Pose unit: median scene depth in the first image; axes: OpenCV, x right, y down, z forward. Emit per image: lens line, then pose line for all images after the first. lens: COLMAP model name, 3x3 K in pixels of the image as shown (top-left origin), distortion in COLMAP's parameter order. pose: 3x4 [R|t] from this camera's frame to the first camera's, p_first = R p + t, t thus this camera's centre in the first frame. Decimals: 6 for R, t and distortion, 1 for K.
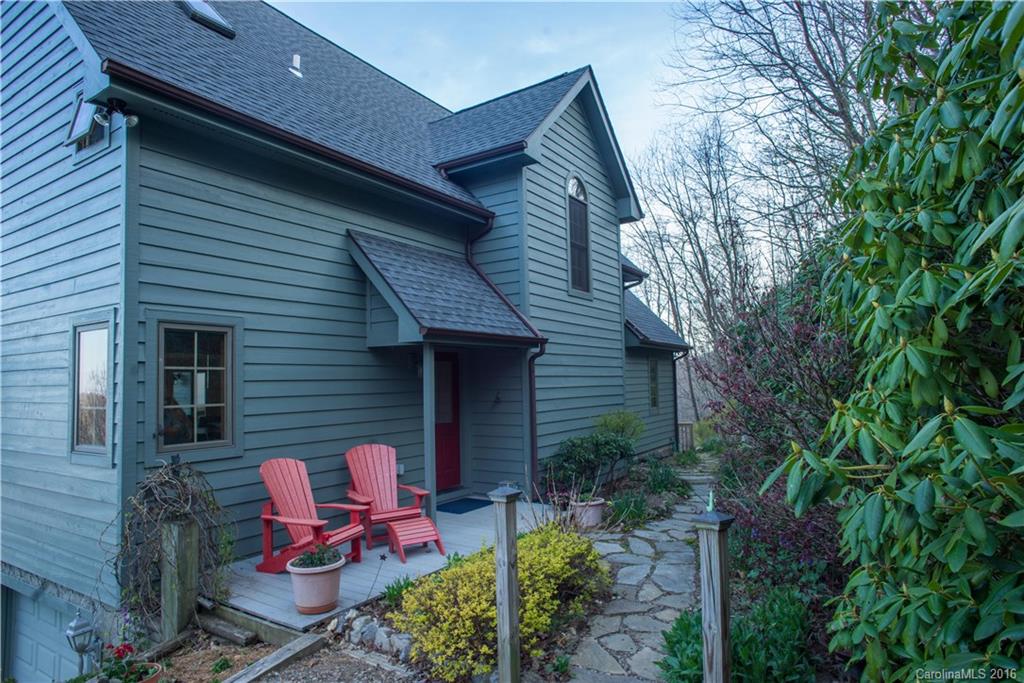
lens RADIAL K [[591.8, 0, 518.4], [0, 591.8, 353.5], [0, 0, 1]] dist [-0.076469, 0.054397]
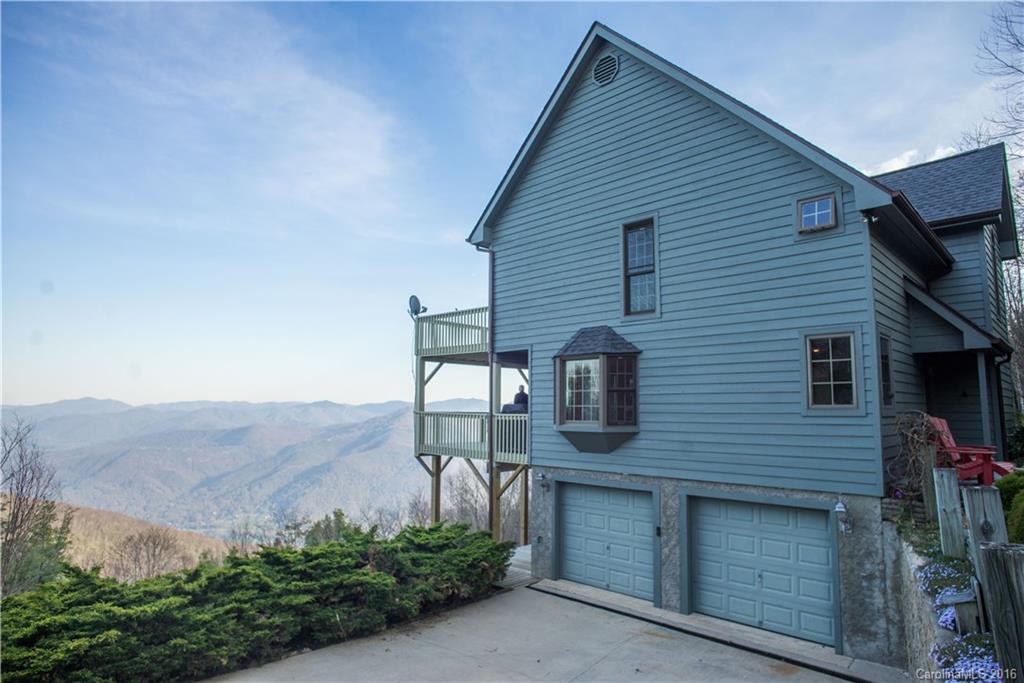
lens RADIAL K [[591.8, 0, 518.4], [0, 591.8, 353.5], [0, 0, 1]] dist [-0.076469, 0.054397]
pose [[0.979625, 0.005695, -0.200756, -0.798092], [-0.015216, 0.998830, -0.045914, 0.061784], [0.200259, 0.048033, 0.978565, -0.539071]]
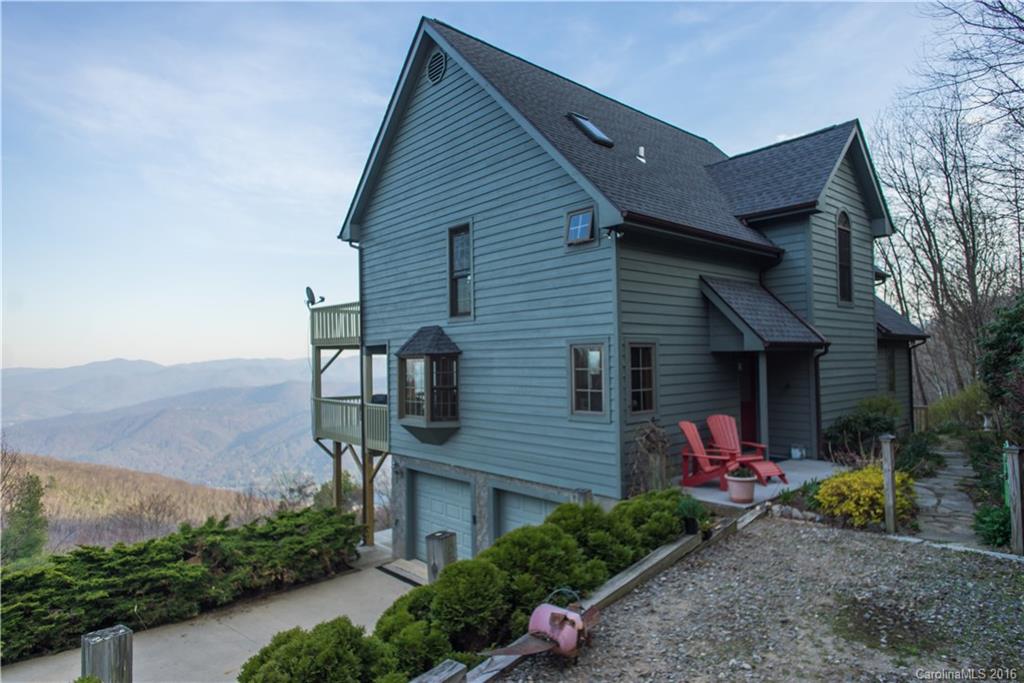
lens RADIAL K [[606.0, 0, 522.0], [0, 606.0, 350.1], [0, 0, 1]] dist [0.024531, -0.001718]
pose [[0.966443, -0.000929, -0.256879, -0.275284], [0.009844, 0.999393, 0.033422, -0.060436], [0.256692, -0.034829, 0.965865, -0.548501]]
